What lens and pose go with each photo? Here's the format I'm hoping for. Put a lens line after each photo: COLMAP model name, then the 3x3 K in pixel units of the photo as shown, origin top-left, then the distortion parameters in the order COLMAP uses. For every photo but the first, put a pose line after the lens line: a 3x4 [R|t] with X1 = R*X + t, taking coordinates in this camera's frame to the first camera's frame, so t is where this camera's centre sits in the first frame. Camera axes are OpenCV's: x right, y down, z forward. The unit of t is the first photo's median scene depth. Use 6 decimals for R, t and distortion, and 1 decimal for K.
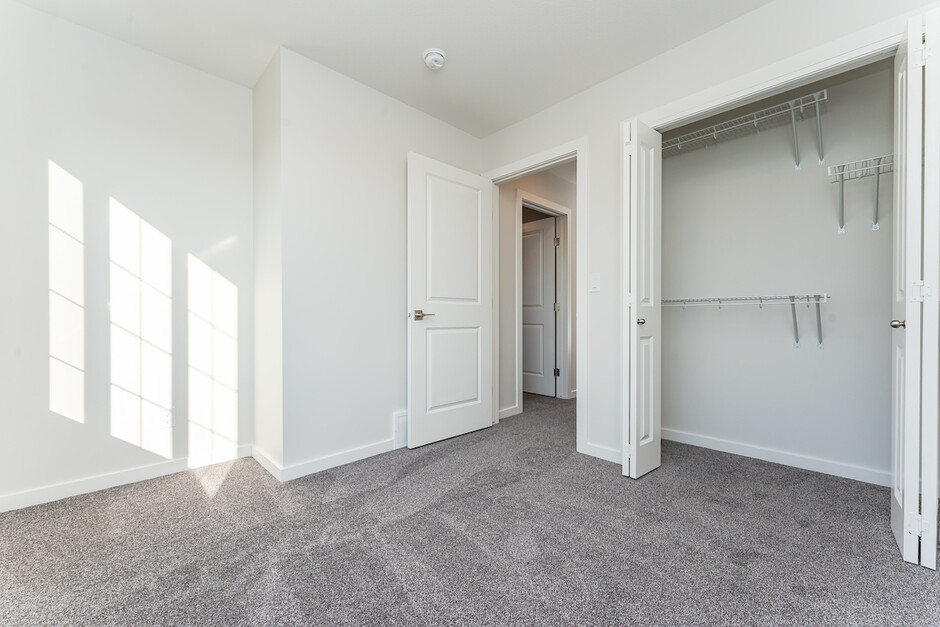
lens RADIAL K [[376.3, 0, 469.7], [0, 376.3, 309.9], [0, 0, 1]] dist [0.002682, -0.000637]
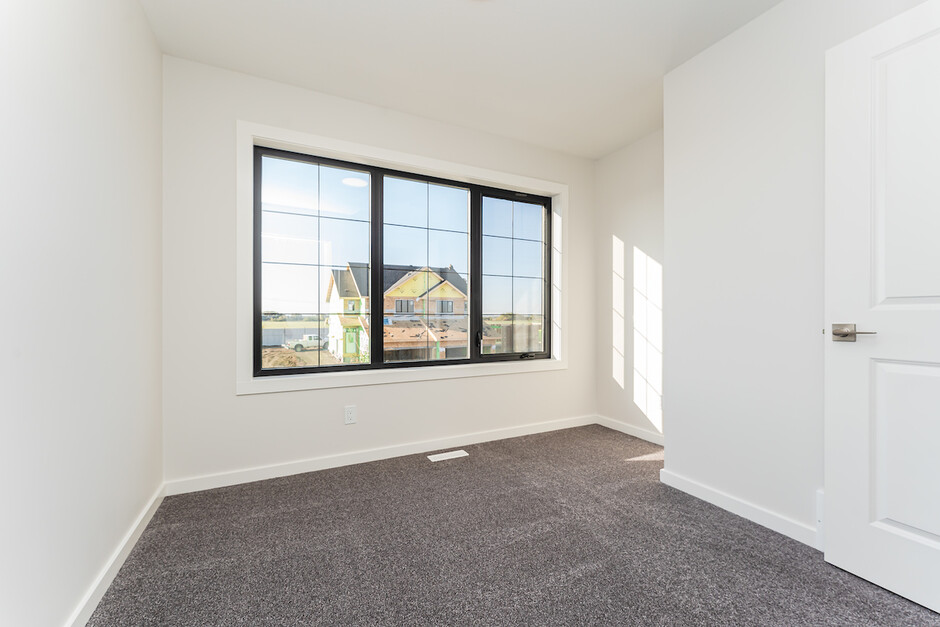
lens RADIAL K [[376.3, 0, 472.6], [0, 376.3, 309.7], [0, 0, 1]] dist [0.002682, -0.000637]
pose [[-0.287638, -0.014334, -0.957632, 0.555675], [0.014312, 0.999712, -0.019263, -0.016818], [0.957632, -0.019247, -0.287350, 0.638645]]
